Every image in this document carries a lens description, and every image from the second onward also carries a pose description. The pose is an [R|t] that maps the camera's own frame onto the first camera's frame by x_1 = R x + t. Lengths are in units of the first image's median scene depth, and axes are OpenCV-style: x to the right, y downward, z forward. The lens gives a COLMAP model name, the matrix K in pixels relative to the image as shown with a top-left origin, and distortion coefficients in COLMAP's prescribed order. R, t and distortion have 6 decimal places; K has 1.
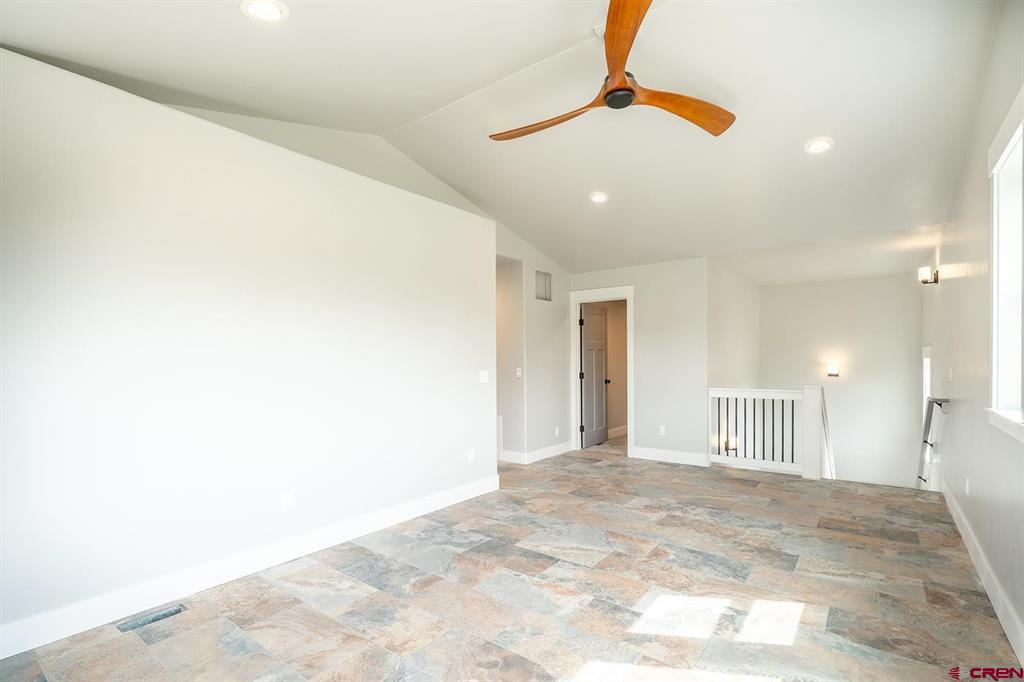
lens RADIAL K [[474.9, 0, 511.9], [0, 474.9, 362.1], [0, 0, 1]] dist [-0.001500, -0.000340]
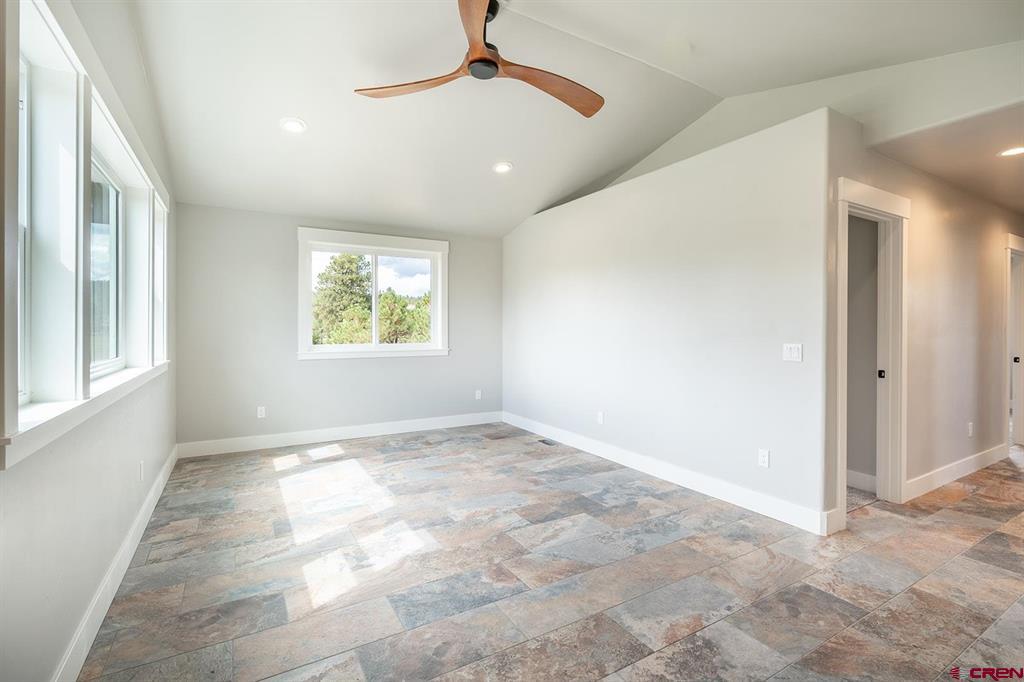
lens RADIAL K [[460.1, 0, 509.3], [0, 460.1, 323.9], [0, 0, 1]] dist [0.000934, 0.000251]
pose [[-0.365239, 0.001283, -0.930913, 0.987369], [-0.001663, 0.999997, 0.002031, 0.001539], [0.930912, 0.002290, -0.365236, 1.279018]]
